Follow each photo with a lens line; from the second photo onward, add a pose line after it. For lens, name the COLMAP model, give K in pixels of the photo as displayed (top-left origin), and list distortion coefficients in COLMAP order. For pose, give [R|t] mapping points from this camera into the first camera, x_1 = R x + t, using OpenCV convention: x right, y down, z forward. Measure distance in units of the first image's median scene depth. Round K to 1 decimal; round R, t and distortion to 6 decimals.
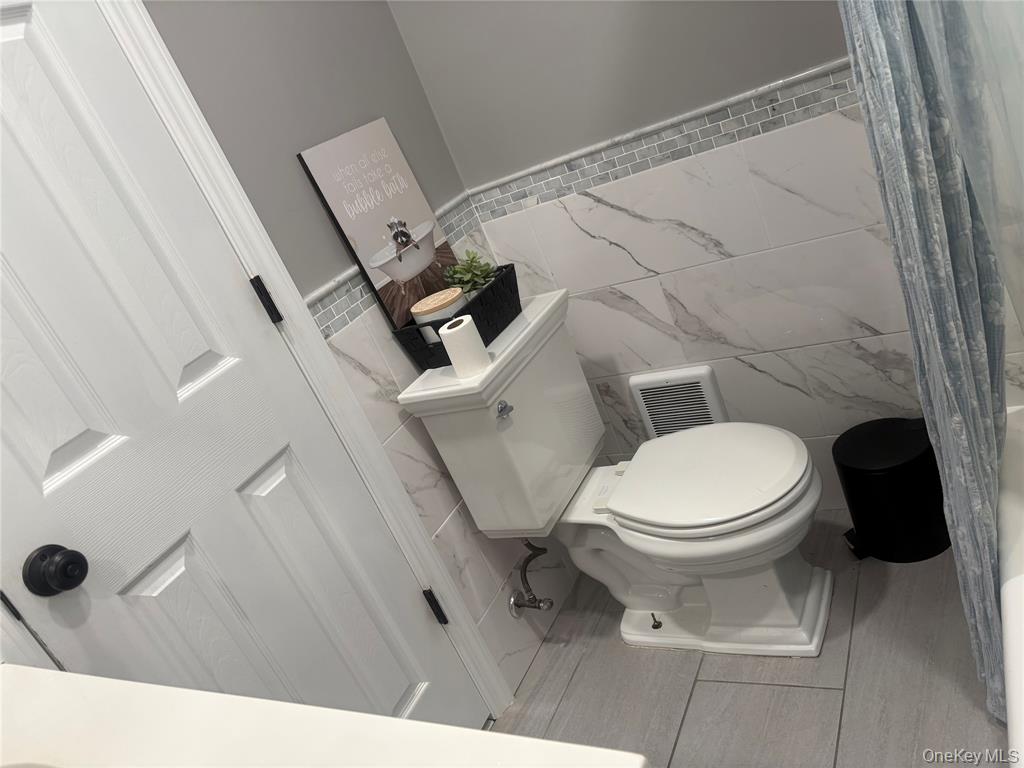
lens RADIAL K [[773.1, 0, 511.7], [0, 773.1, 384.9], [0, 0, 1]] dist [0.009465, 0.003478]
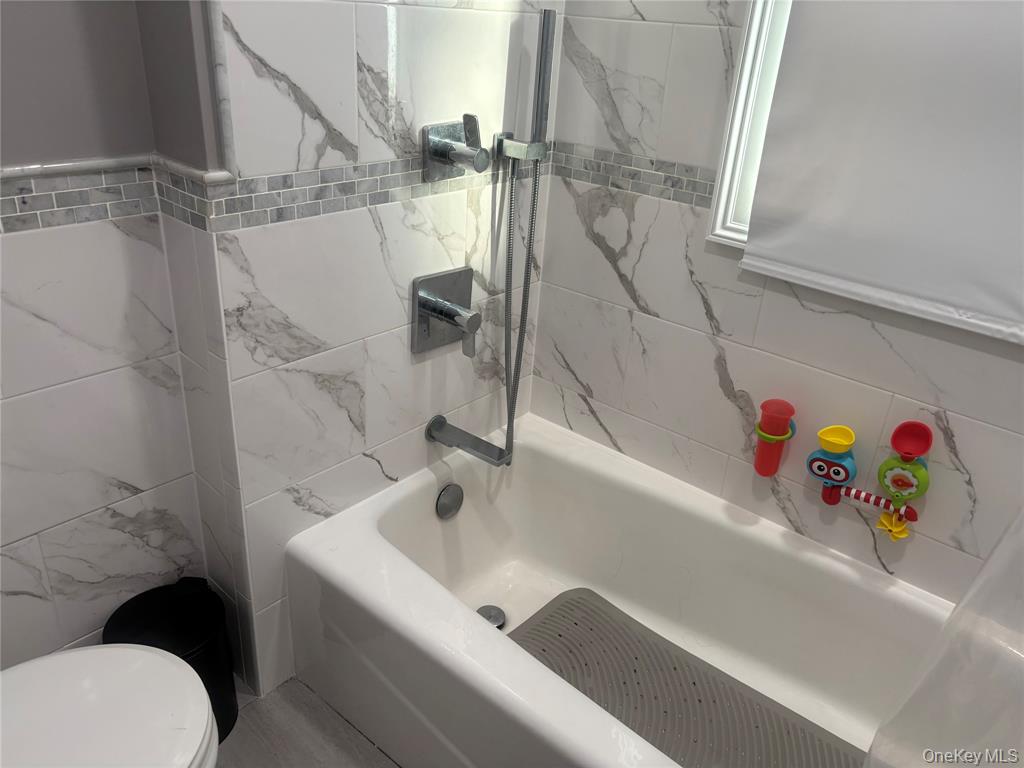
lens RADIAL K [[773.1, 0, 511.7], [0, 773.1, 387.0], [0, 0, 1]] dist [0.009465, 0.003478]
pose [[0.175333, -0.040970, 0.983656, -0.273705], [0.243760, 0.969831, -0.003056, -0.078306], [-0.953855, 0.240311, 0.180031, 0.467613]]
